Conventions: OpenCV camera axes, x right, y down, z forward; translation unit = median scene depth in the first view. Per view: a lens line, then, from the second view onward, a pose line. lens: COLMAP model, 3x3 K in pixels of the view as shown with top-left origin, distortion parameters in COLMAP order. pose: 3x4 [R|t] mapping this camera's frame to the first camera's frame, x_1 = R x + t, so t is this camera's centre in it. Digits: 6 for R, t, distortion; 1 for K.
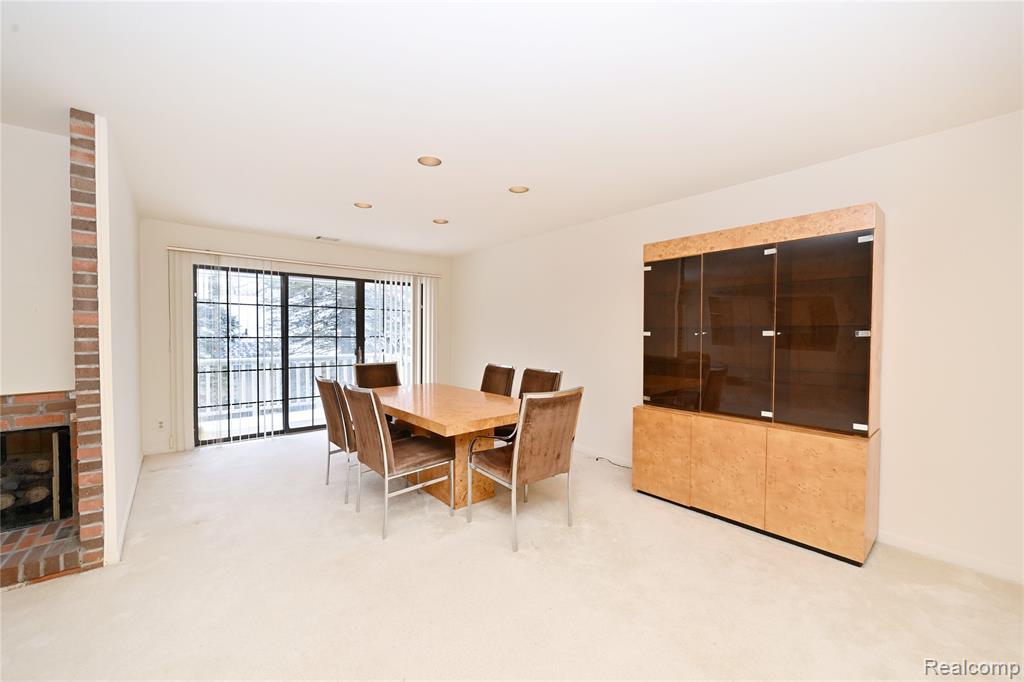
lens RADIAL K [[409.7, 0, 512.0], [0, 409.7, 341.0], [0, 0, 1]] dist [-0.000116, -0.000014]
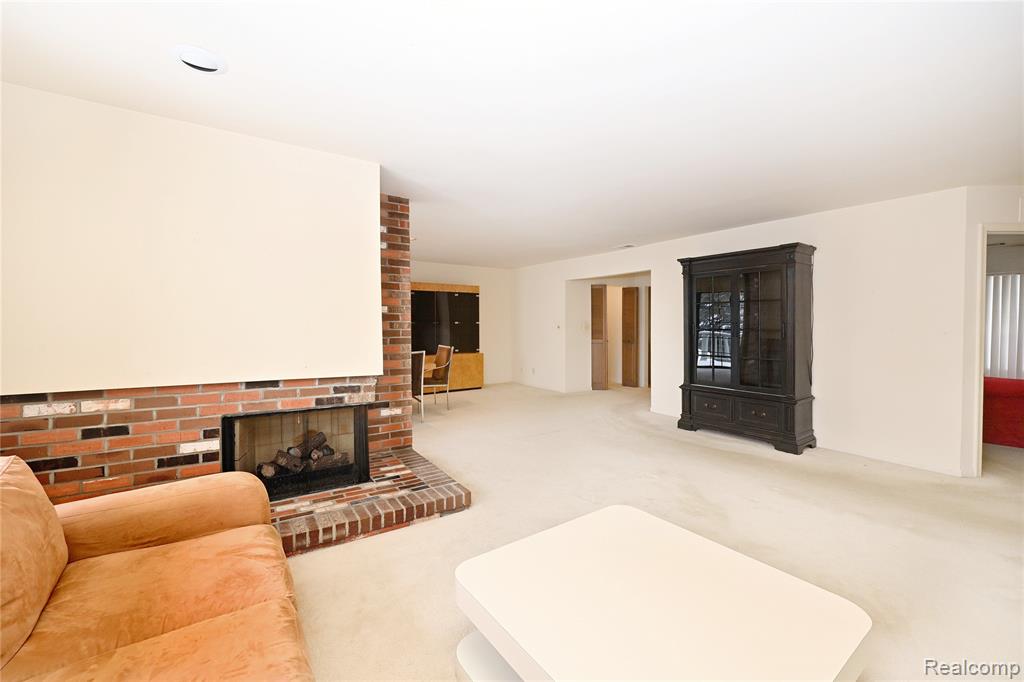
lens RADIAL K [[417.1, 0, 512.0], [0, 417.1, 341.0], [0, 0, 1]] dist [-0.000003, -0.000002]
pose [[0.068650, -0.036170, 0.996985, -2.676224], [0.023765, 0.999118, 0.034611, 0.020518], [-0.997358, 0.021317, 0.069449, 0.461183]]
